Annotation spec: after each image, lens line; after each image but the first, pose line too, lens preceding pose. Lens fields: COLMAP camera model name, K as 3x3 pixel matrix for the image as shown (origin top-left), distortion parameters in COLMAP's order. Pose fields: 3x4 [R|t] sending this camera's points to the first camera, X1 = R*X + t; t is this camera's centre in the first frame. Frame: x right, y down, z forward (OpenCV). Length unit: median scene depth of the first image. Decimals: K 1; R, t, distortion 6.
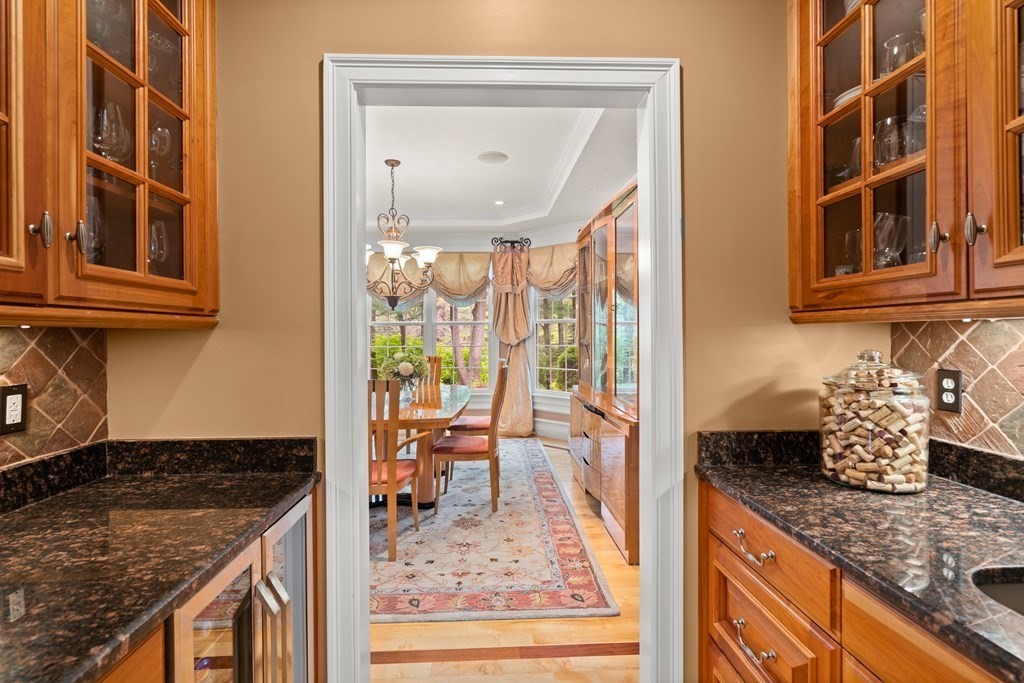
lens RADIAL K [[472.8, 0, 510.0], [0, 472.8, 337.6], [0, 0, 1]] dist [0.002078, 0.001965]
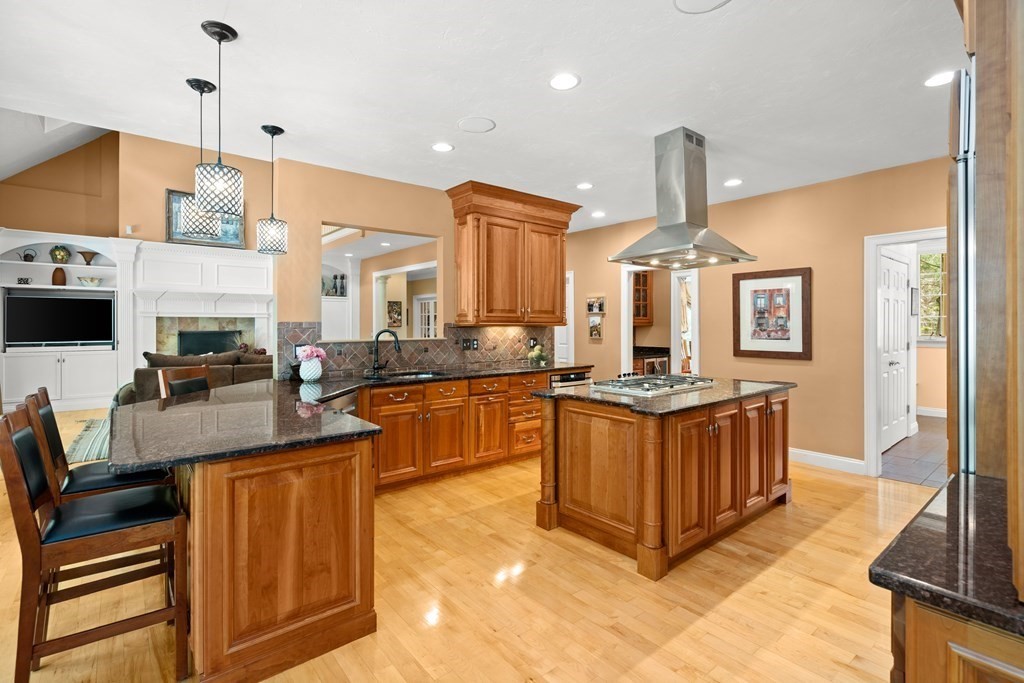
lens RADIAL K [[472.8, 0, 504.2], [0, 472.8, 331.8], [0, 0, 1]] dist [0.002078, 0.001965]
pose [[0.592998, 0.007145, -0.805172, 2.759654], [-0.001078, 0.999967, 0.008080, 0.007284], [0.805203, -0.003923, 0.592986, -3.611333]]
